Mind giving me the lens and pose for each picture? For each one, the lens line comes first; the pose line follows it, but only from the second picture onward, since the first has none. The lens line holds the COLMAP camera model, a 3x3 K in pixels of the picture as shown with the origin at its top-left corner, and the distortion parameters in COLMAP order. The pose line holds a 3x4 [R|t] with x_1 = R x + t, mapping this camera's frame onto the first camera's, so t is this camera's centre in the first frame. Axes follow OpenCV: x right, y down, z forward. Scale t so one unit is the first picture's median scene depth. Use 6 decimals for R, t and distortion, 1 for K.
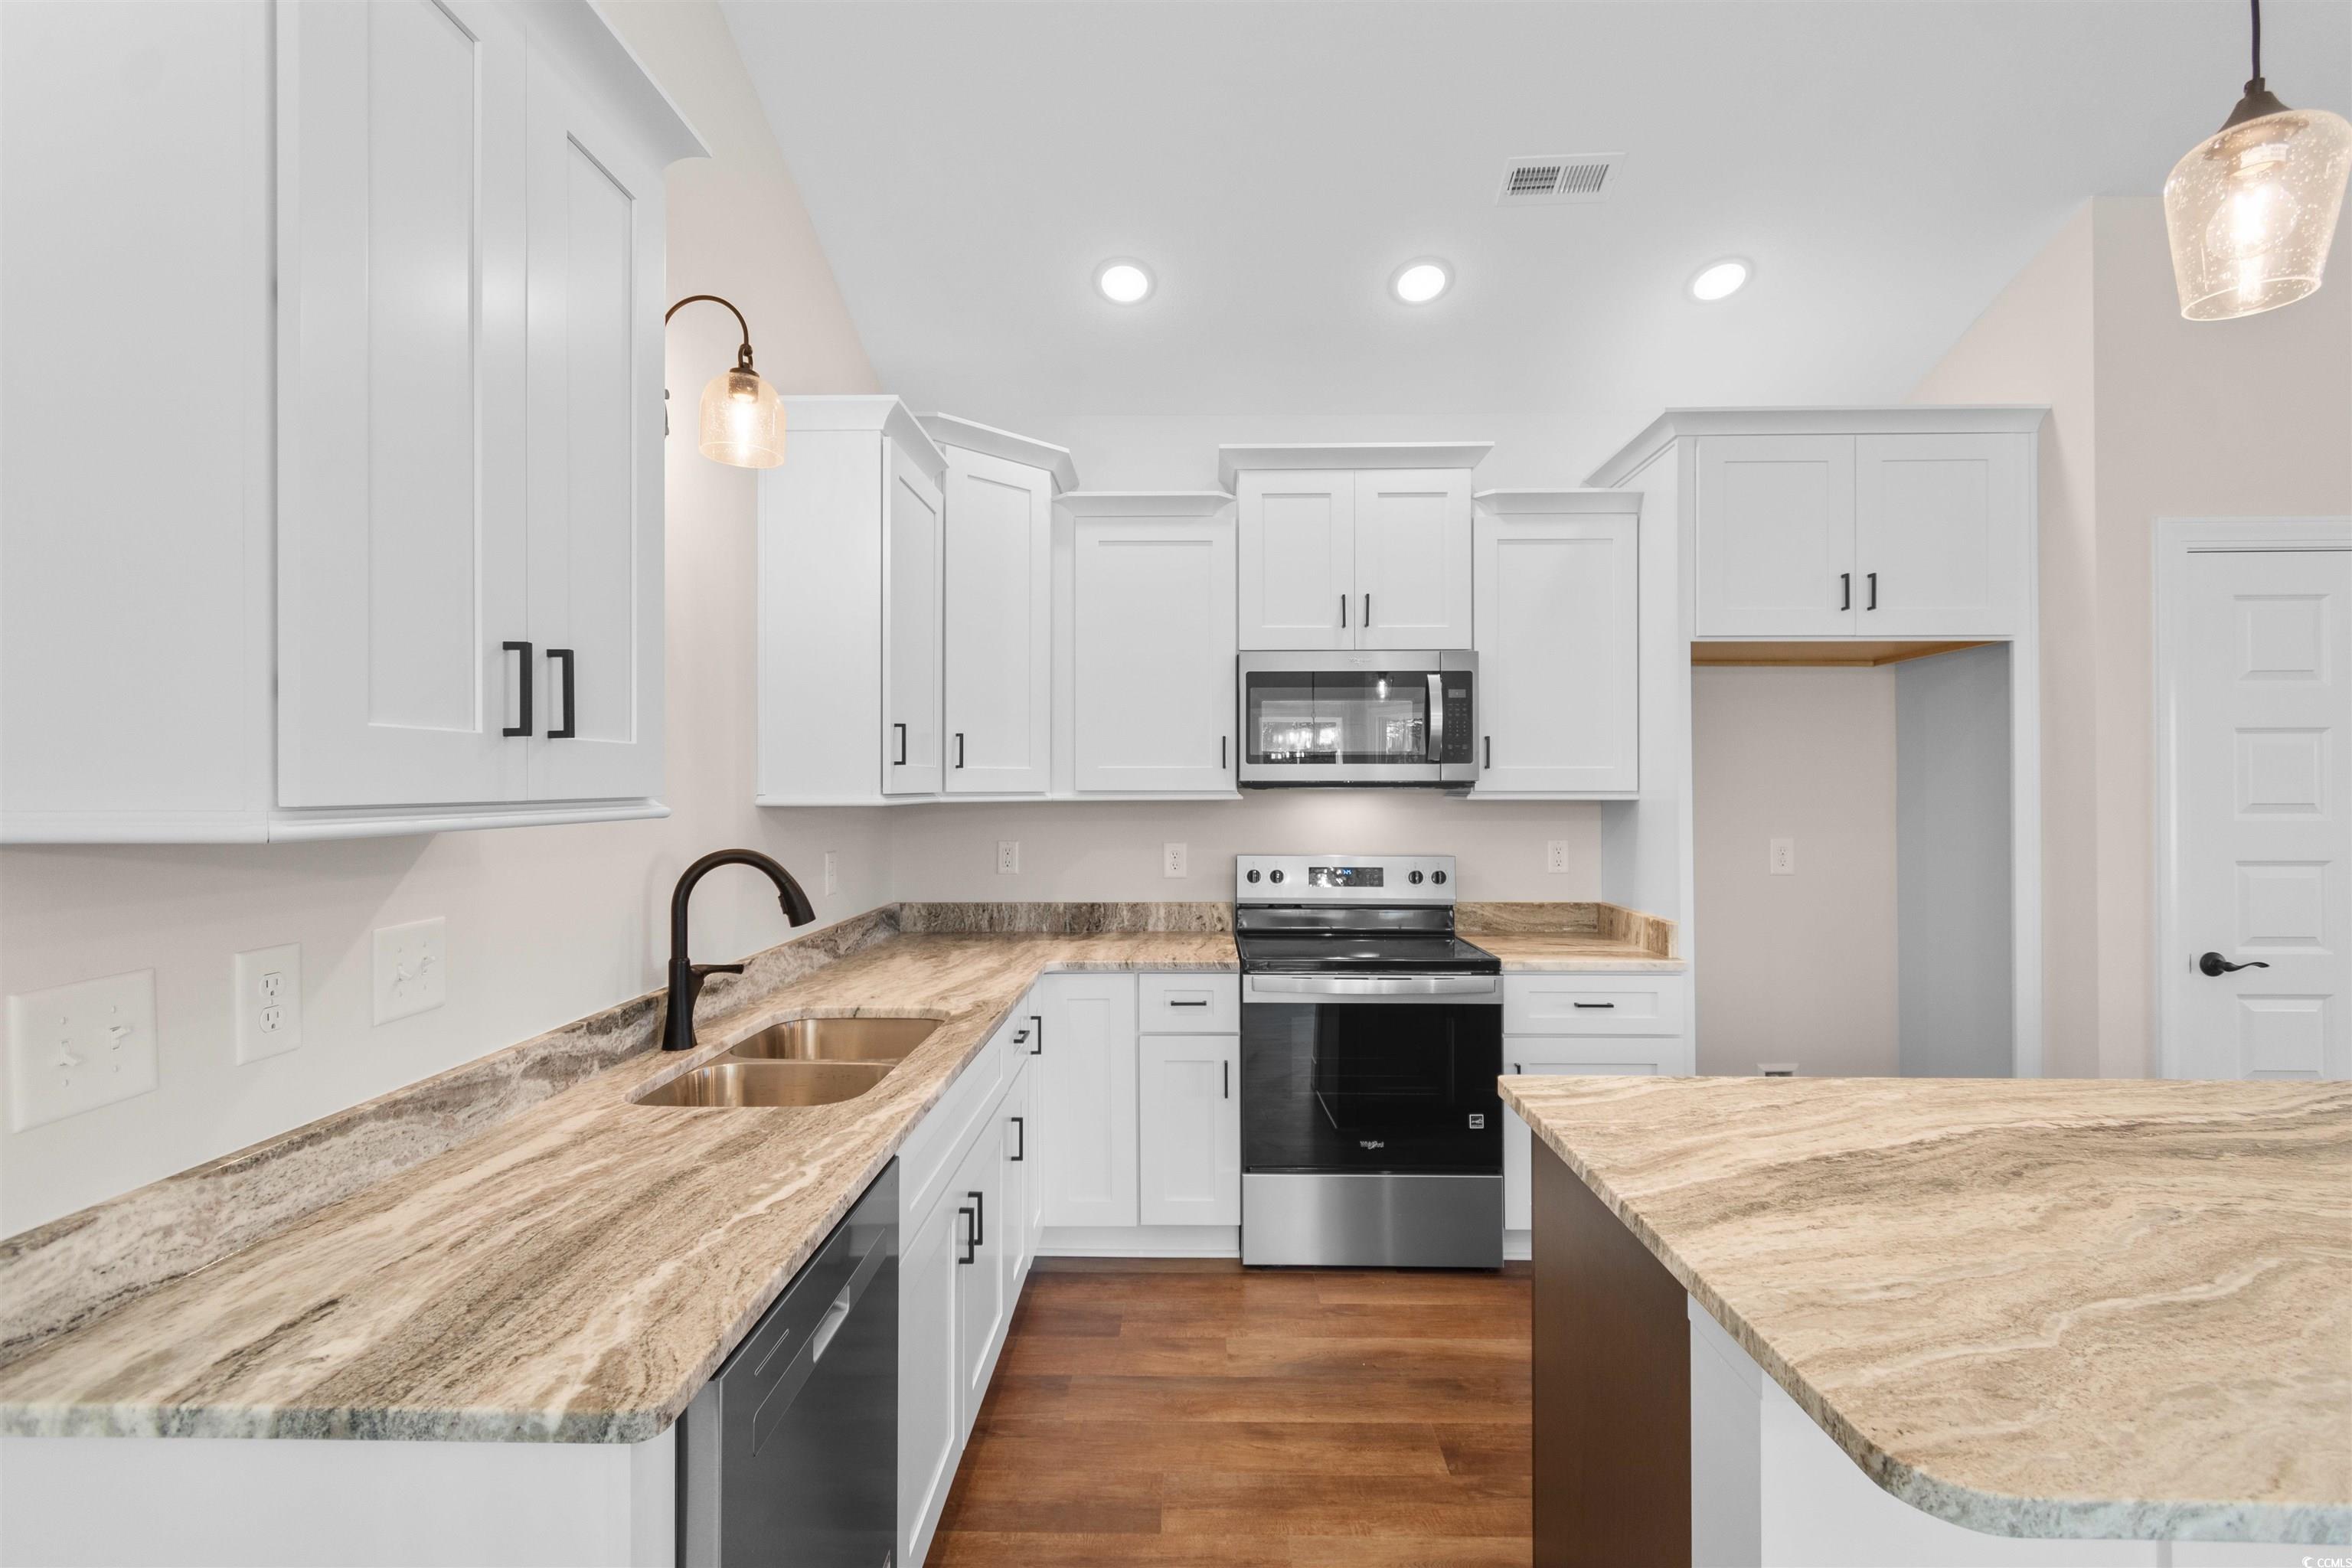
lens RADIAL K [[1035.5, 0, 1175.6], [0, 1035.5, 780.8], [0, 0, 1]] dist [0.002247, -0.000563]
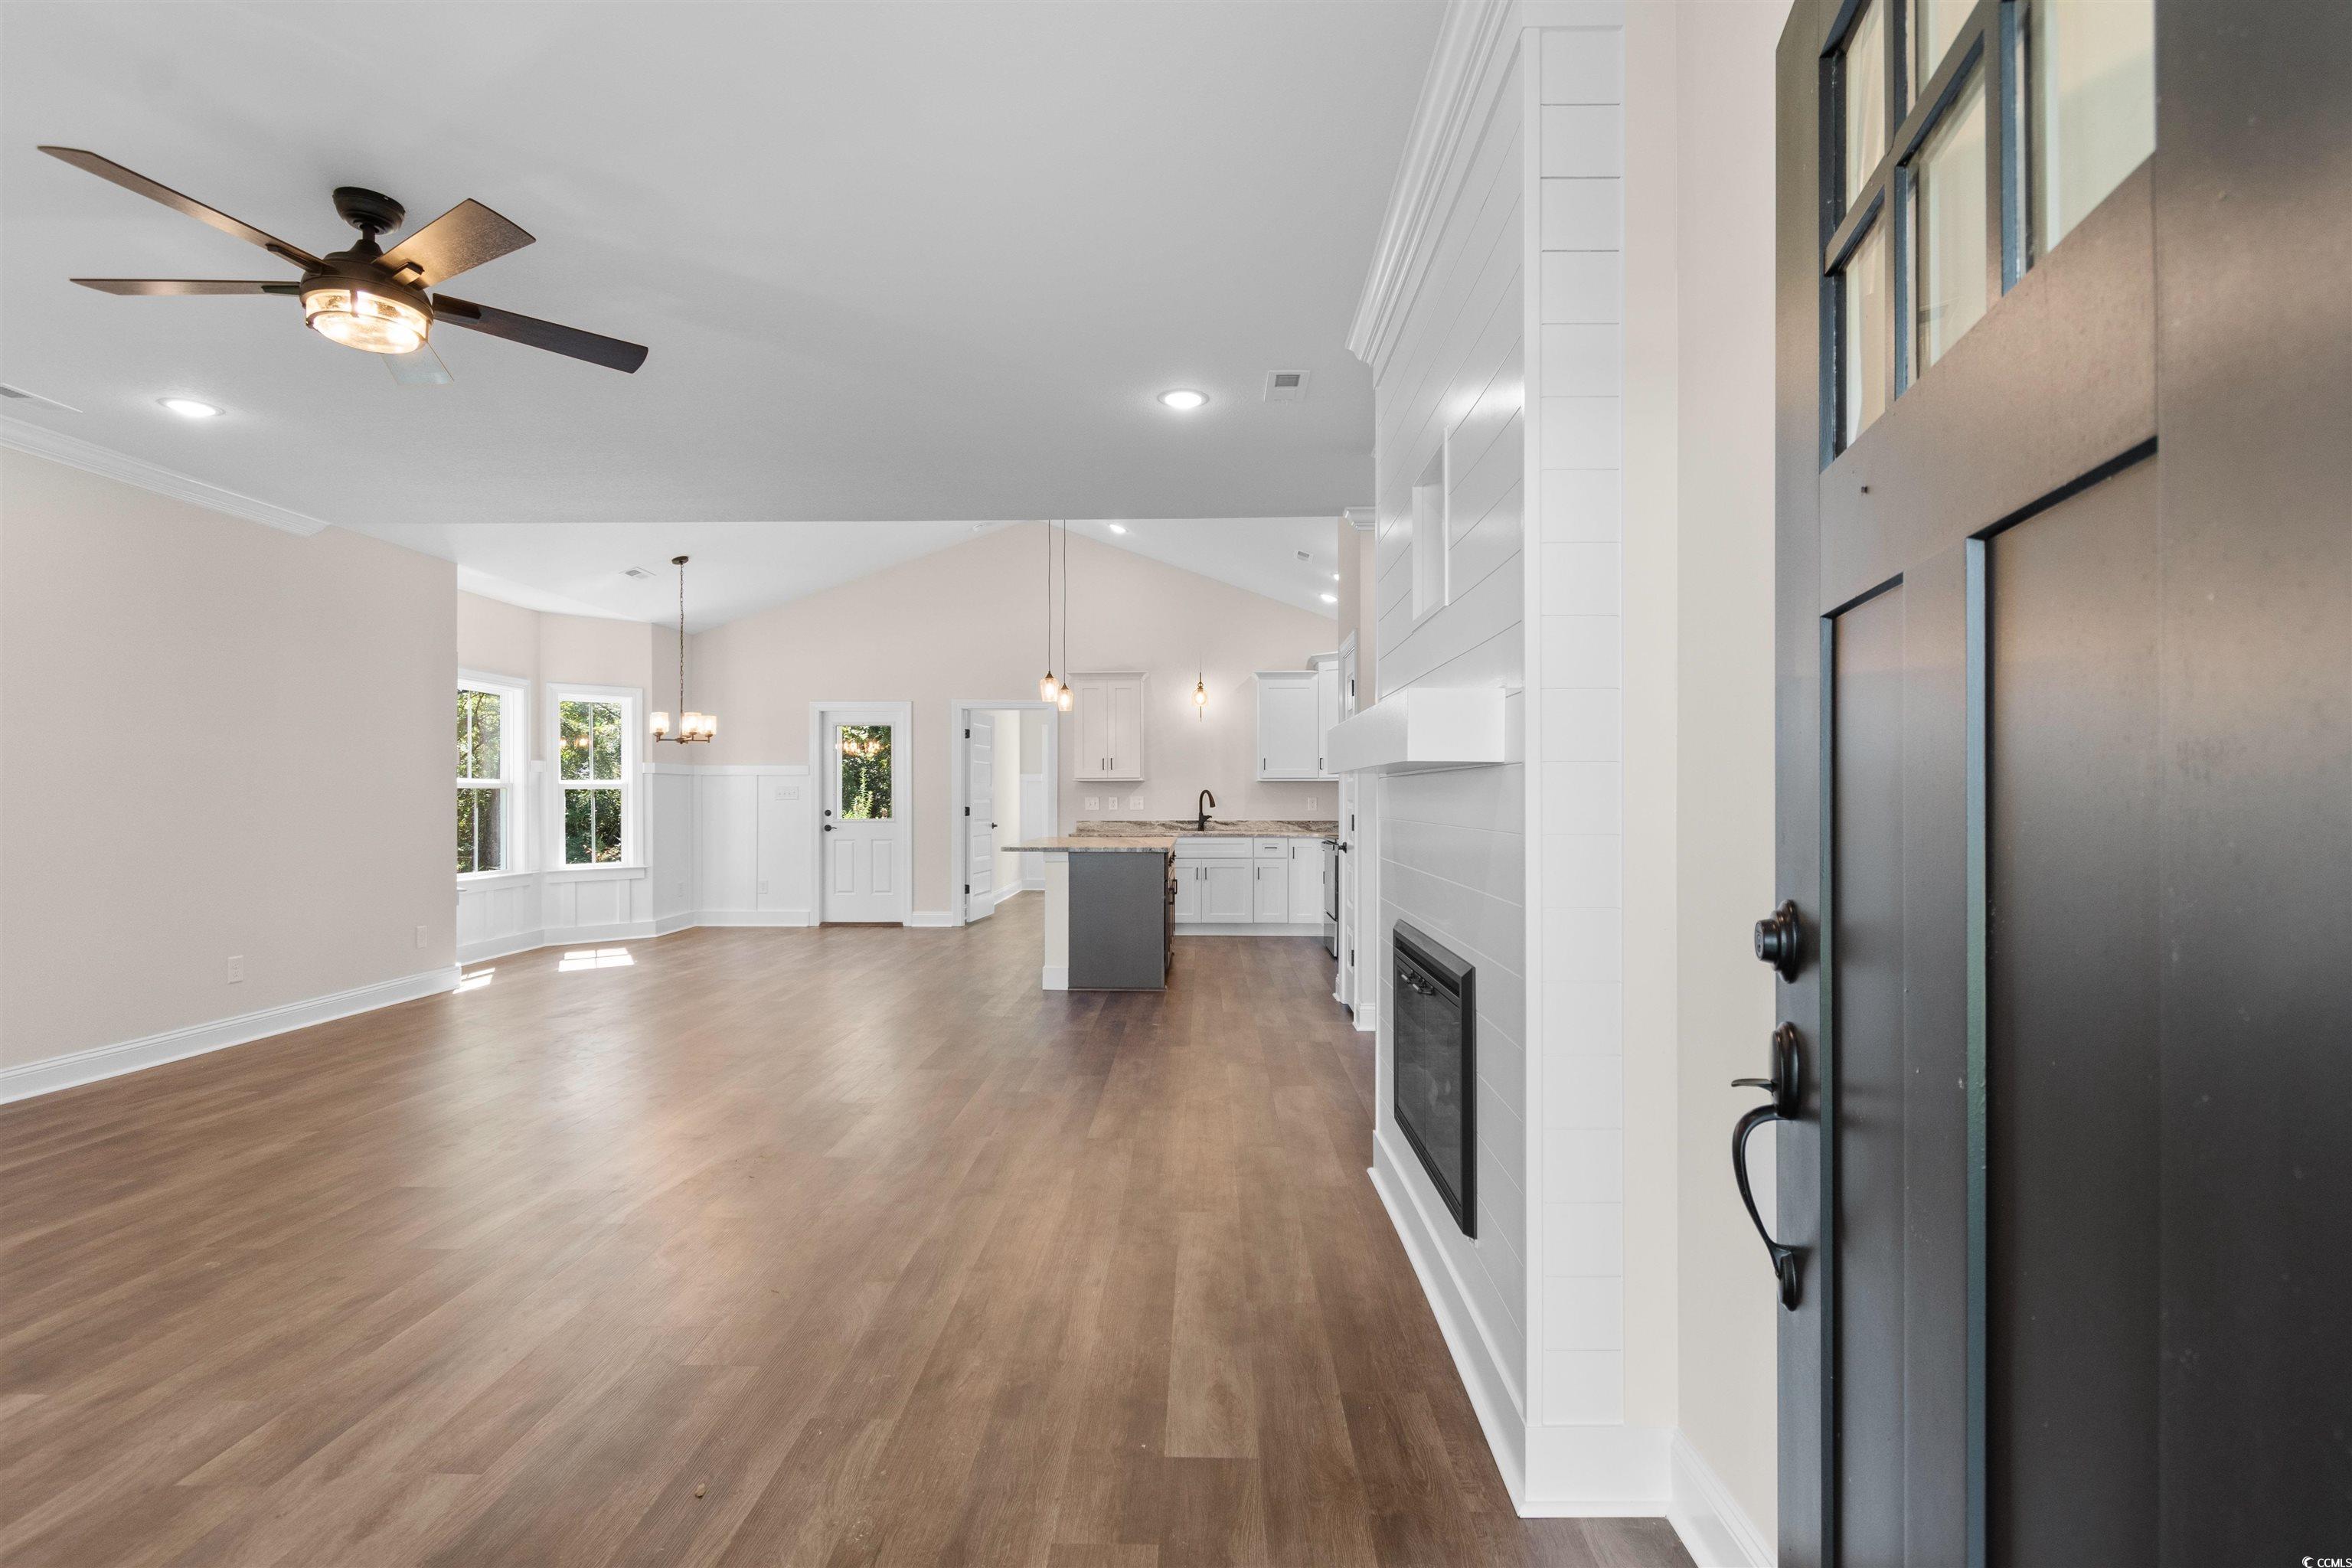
lens RADIAL K [[1105.5, 0, 1181.8], [0, 1105.5, 784.0], [0, 0, 1]] dist [-0.000938, -0.000538]
pose [[0.003422, -0.009332, -0.999951, 3.089054], [0.006046, 0.999938, -0.009311, 0.058819], [0.999976, -0.006013, 0.003478, 0.605102]]
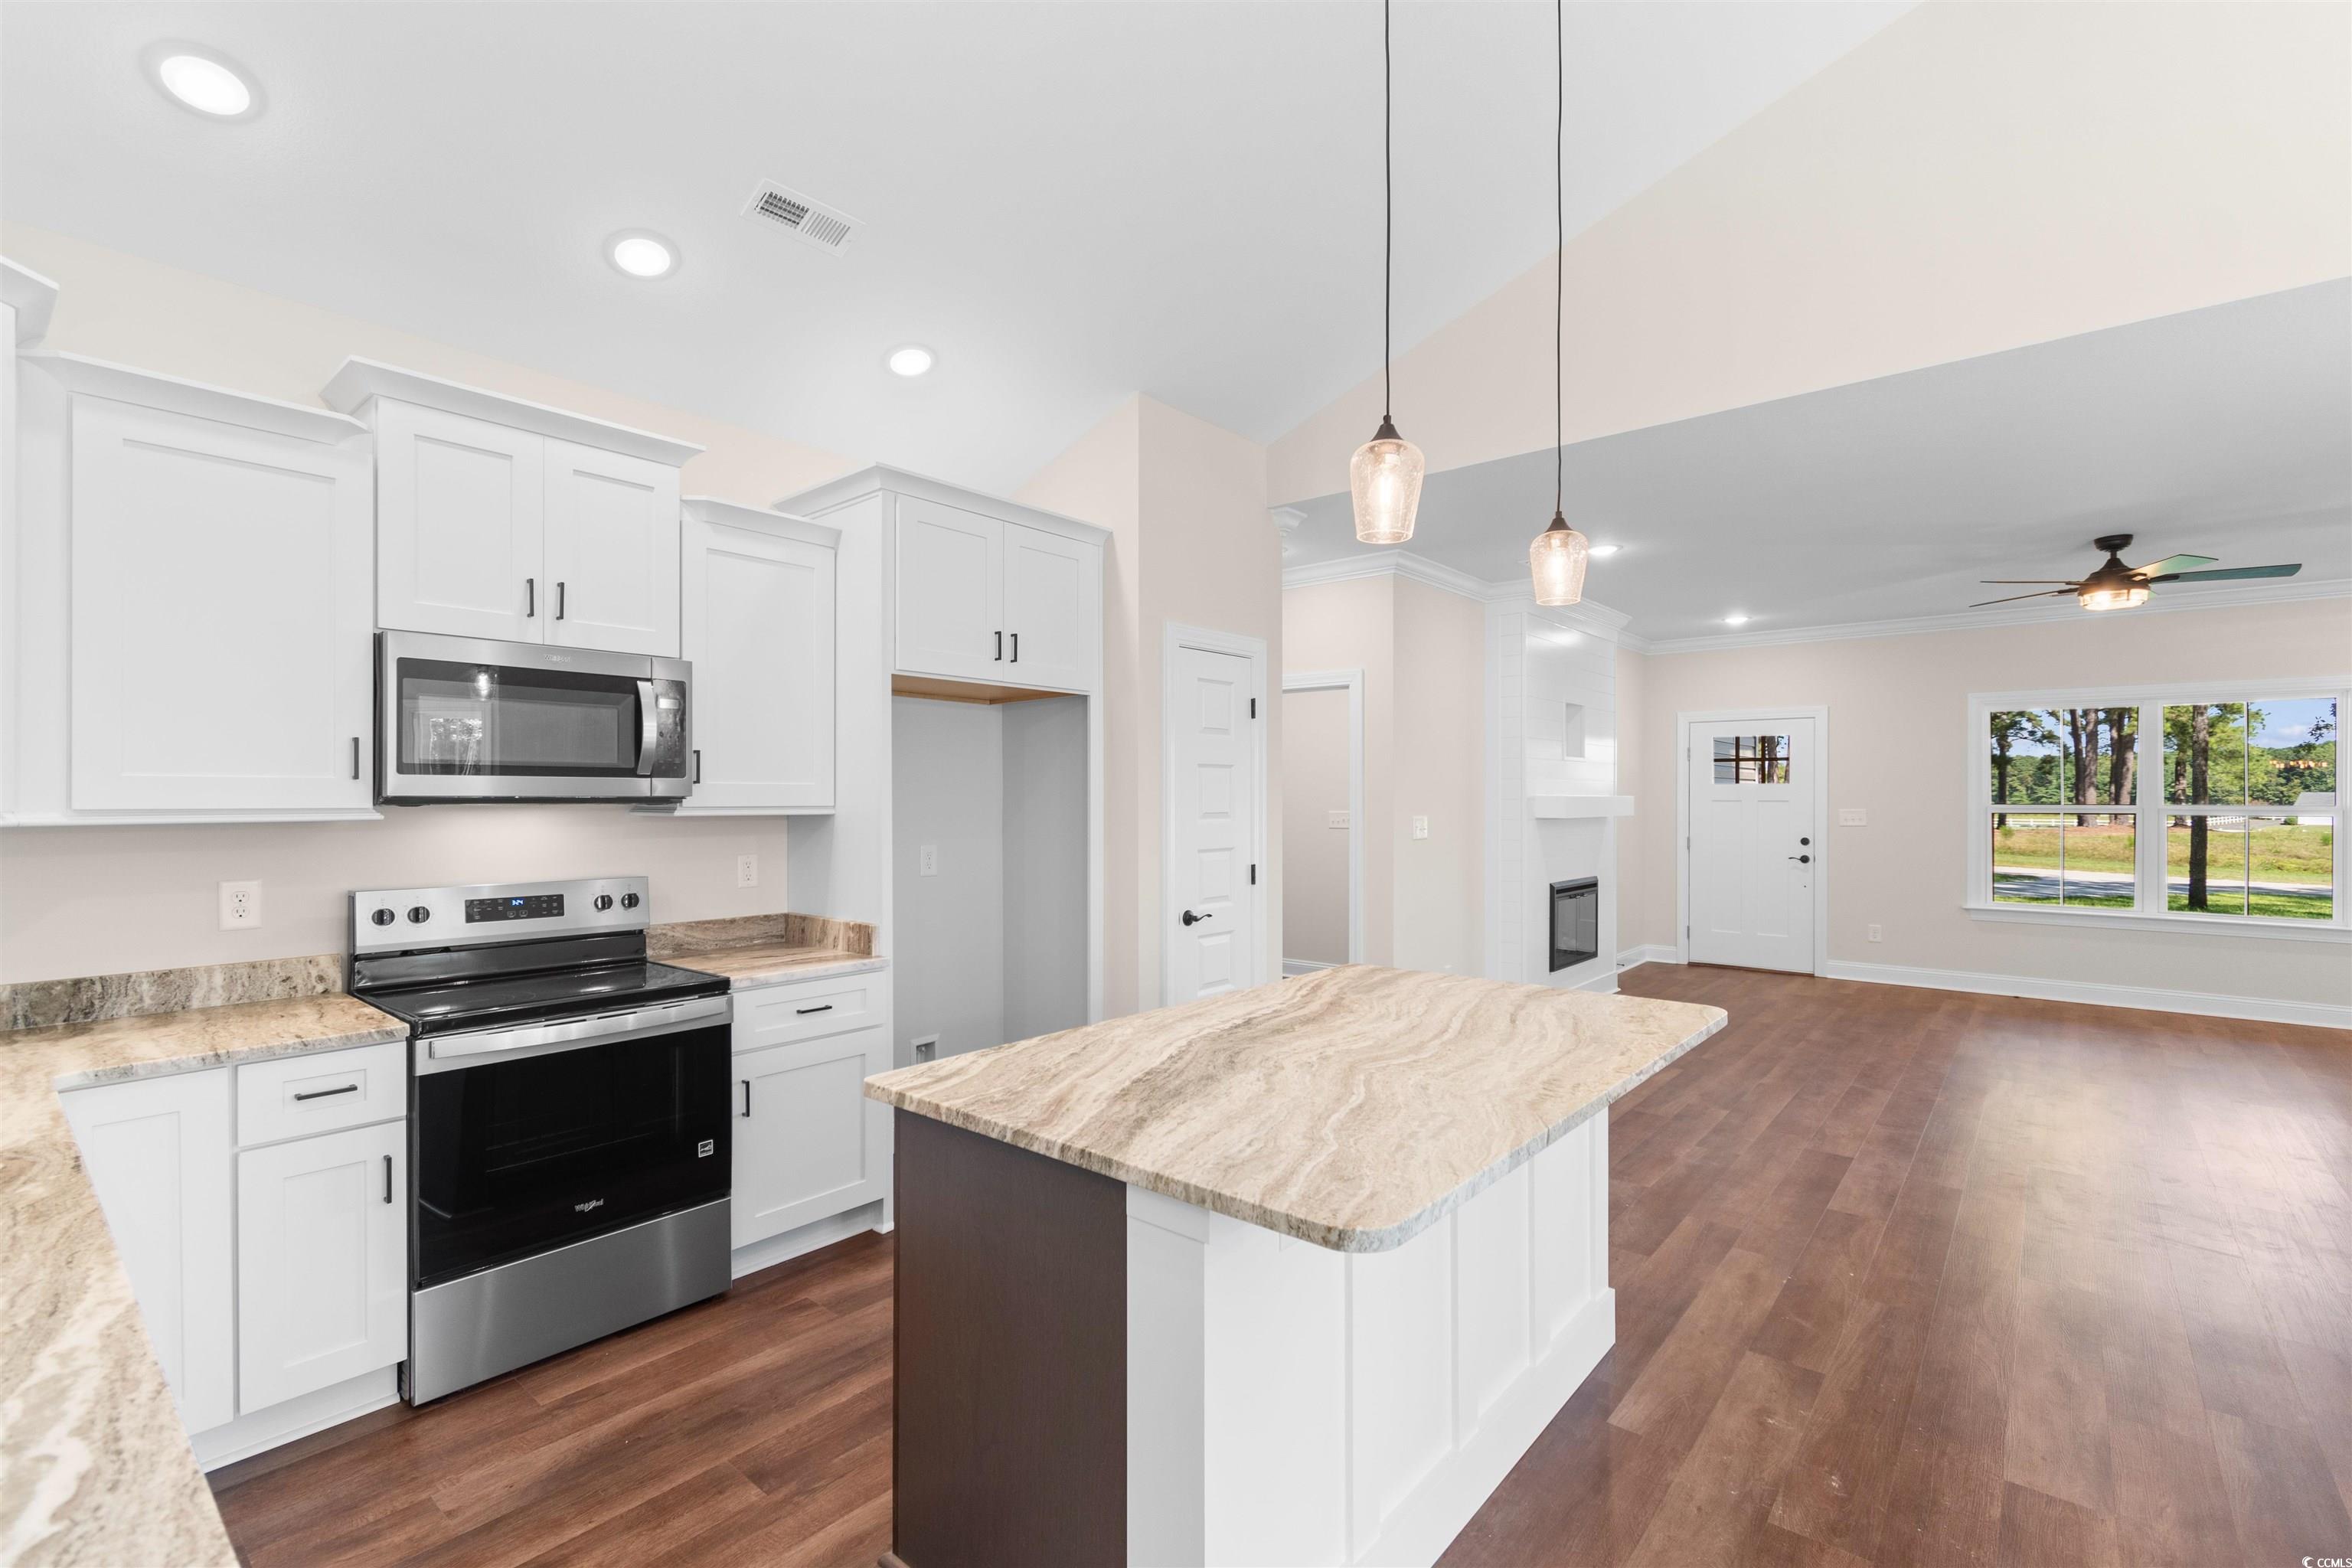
lens RADIAL K [[1041.3, 0, 1172.1], [0, 1041.3, 793.1], [0, 0, 1]] dist [0.001830, -0.001018]
pose [[0.629243, 0.004435, 0.777196, -0.193838], [-0.006732, 0.999977, -0.000256, -0.006304], [-0.777180, -0.005070, 0.629258, 0.049333]]
